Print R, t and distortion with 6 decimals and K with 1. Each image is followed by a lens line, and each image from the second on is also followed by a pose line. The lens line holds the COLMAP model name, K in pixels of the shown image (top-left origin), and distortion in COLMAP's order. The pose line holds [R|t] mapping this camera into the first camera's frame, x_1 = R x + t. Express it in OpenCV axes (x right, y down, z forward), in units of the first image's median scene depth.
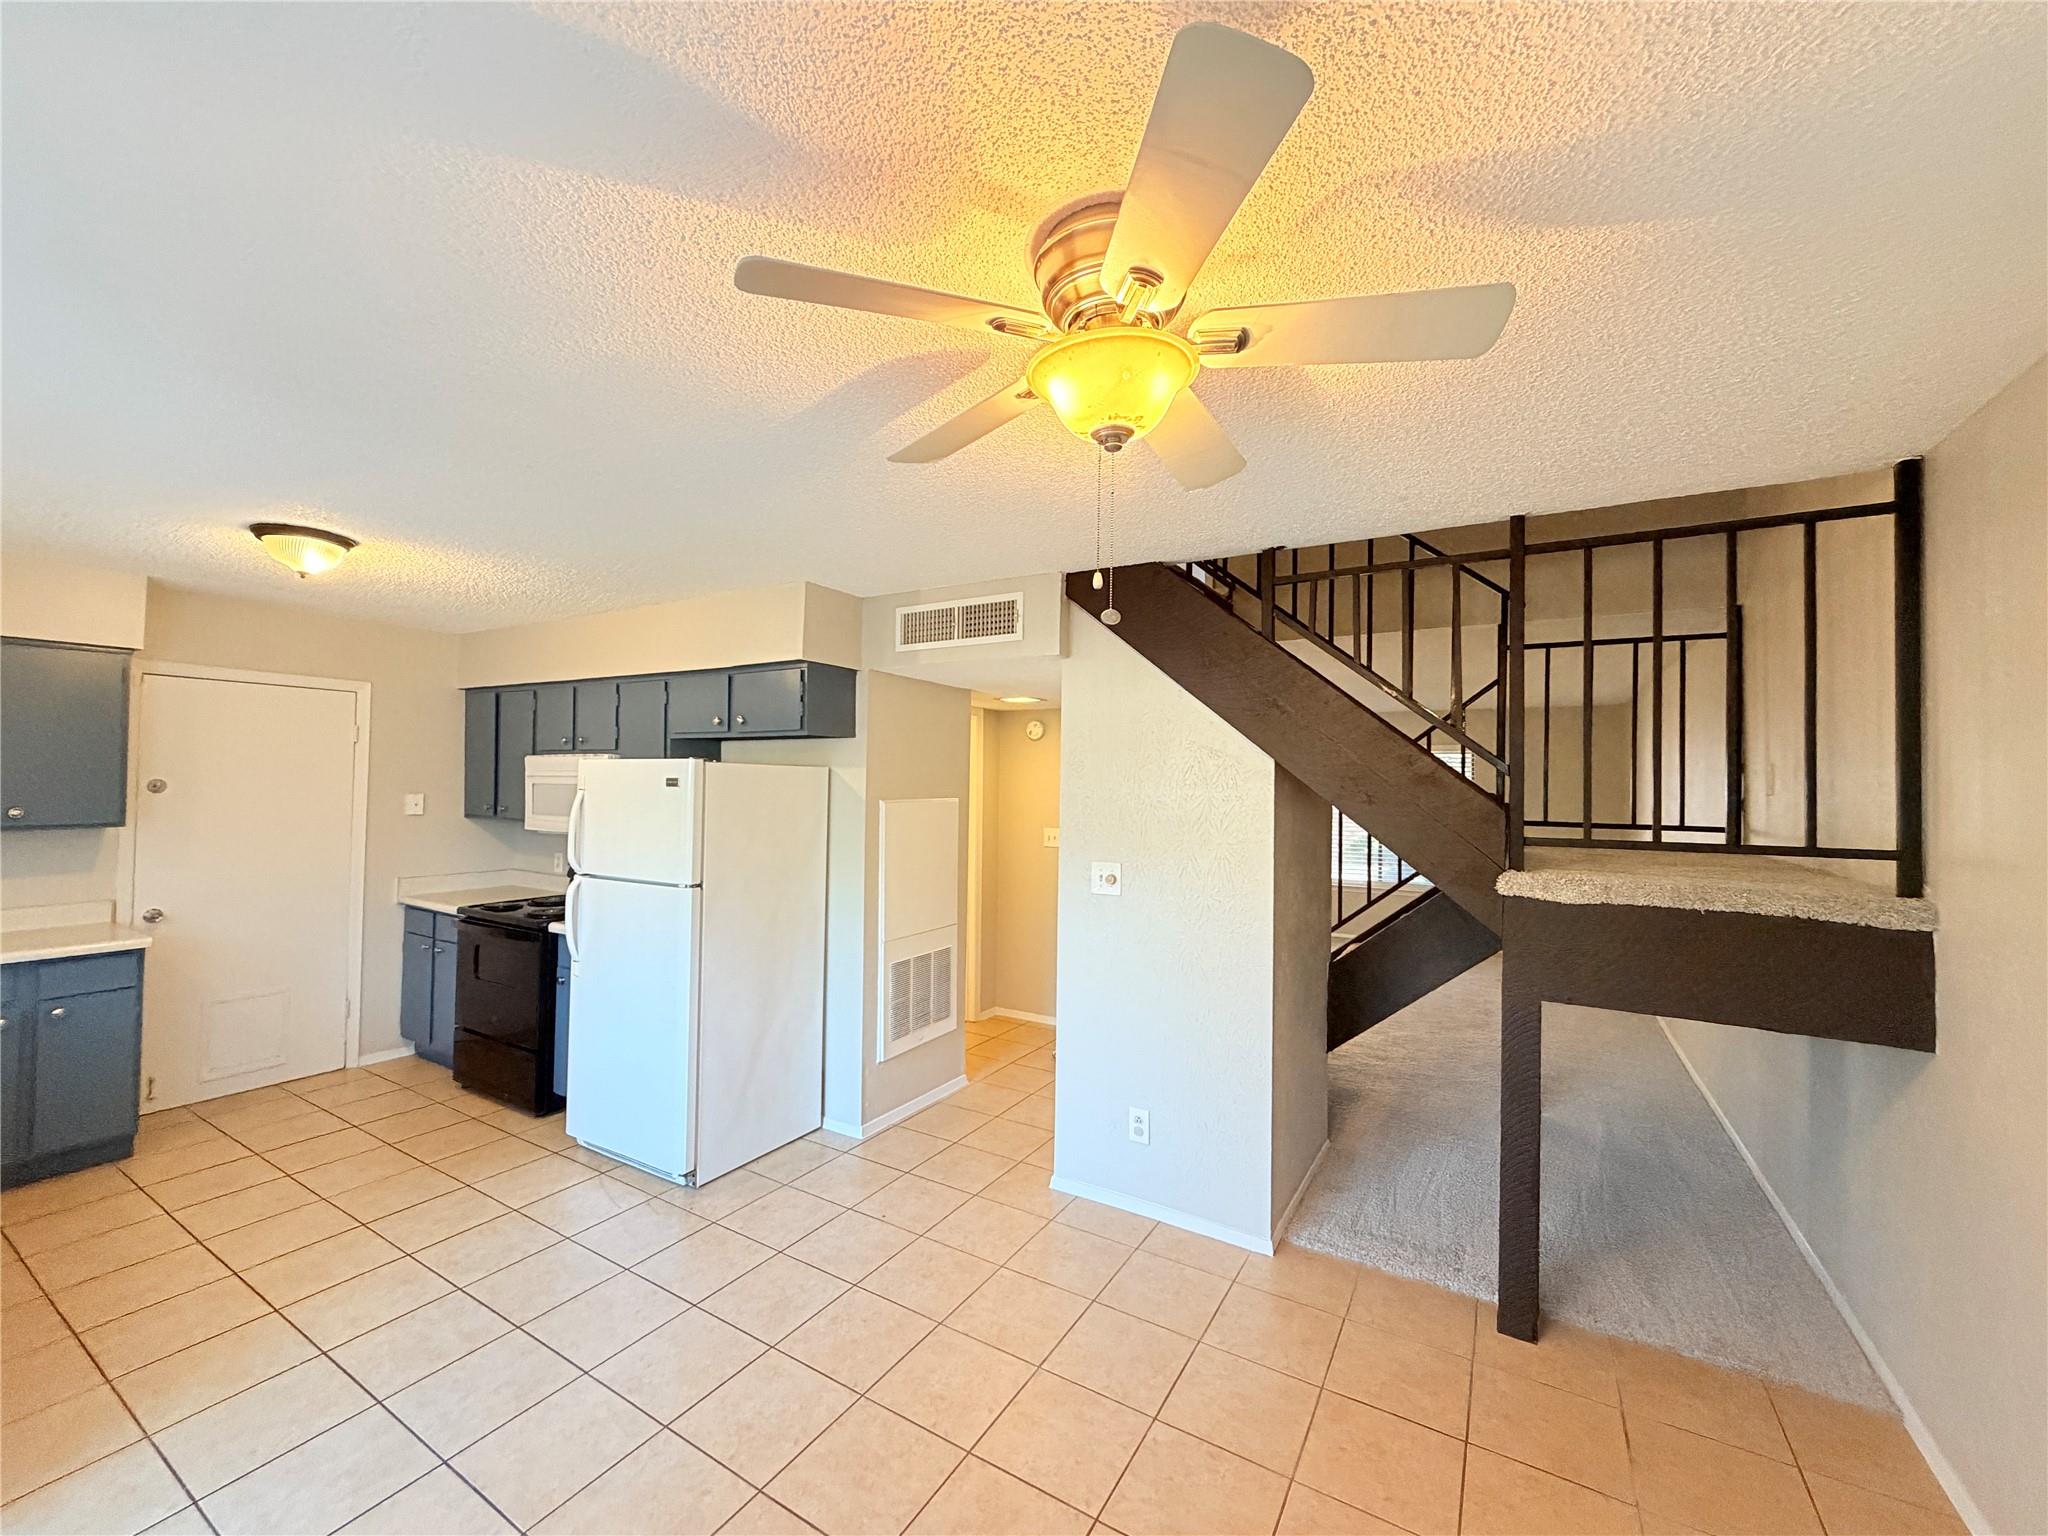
lens RADIAL K [[820.7, 0, 1019.2], [0, 820.7, 767.6], [0, 0, 1]] dist [0.002014, 0.000487]
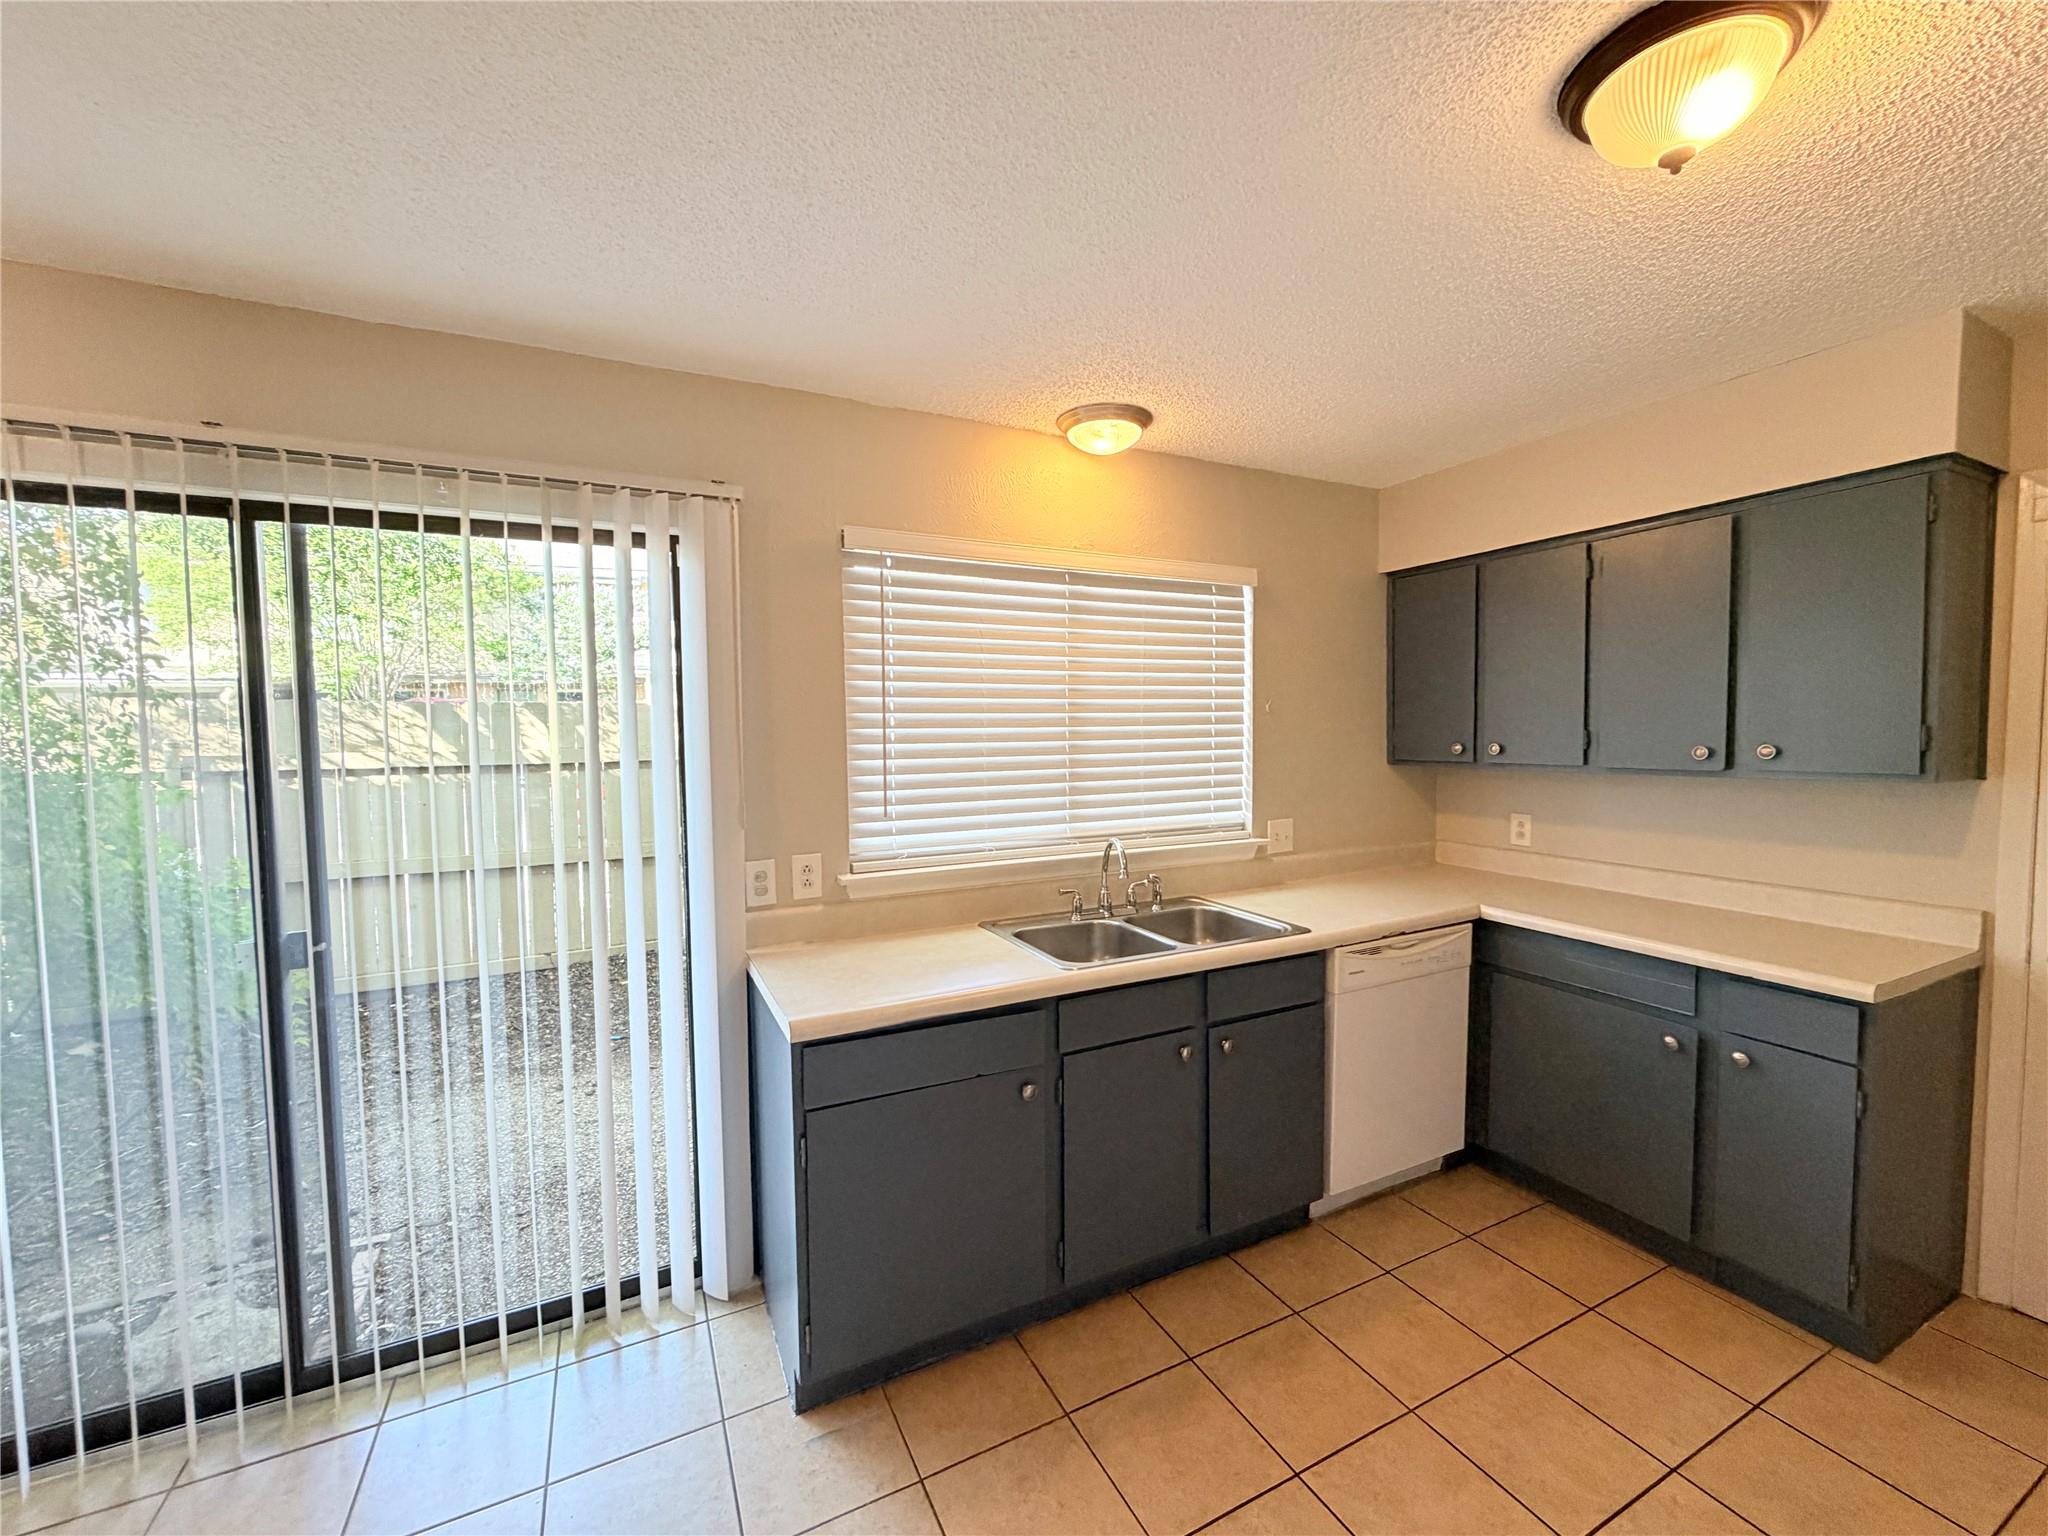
lens RADIAL K [[817.6, 0, 1020.5], [0, 817.6, 769.0], [0, 0, 1]] dist [0.000321, 0.000137]
pose [[-0.531844, 0.035478, -0.846099, -0.284961], [0.019950, 0.999370, 0.029364, 0.033639], [0.846607, -0.001262, -0.532217, 0.757476]]
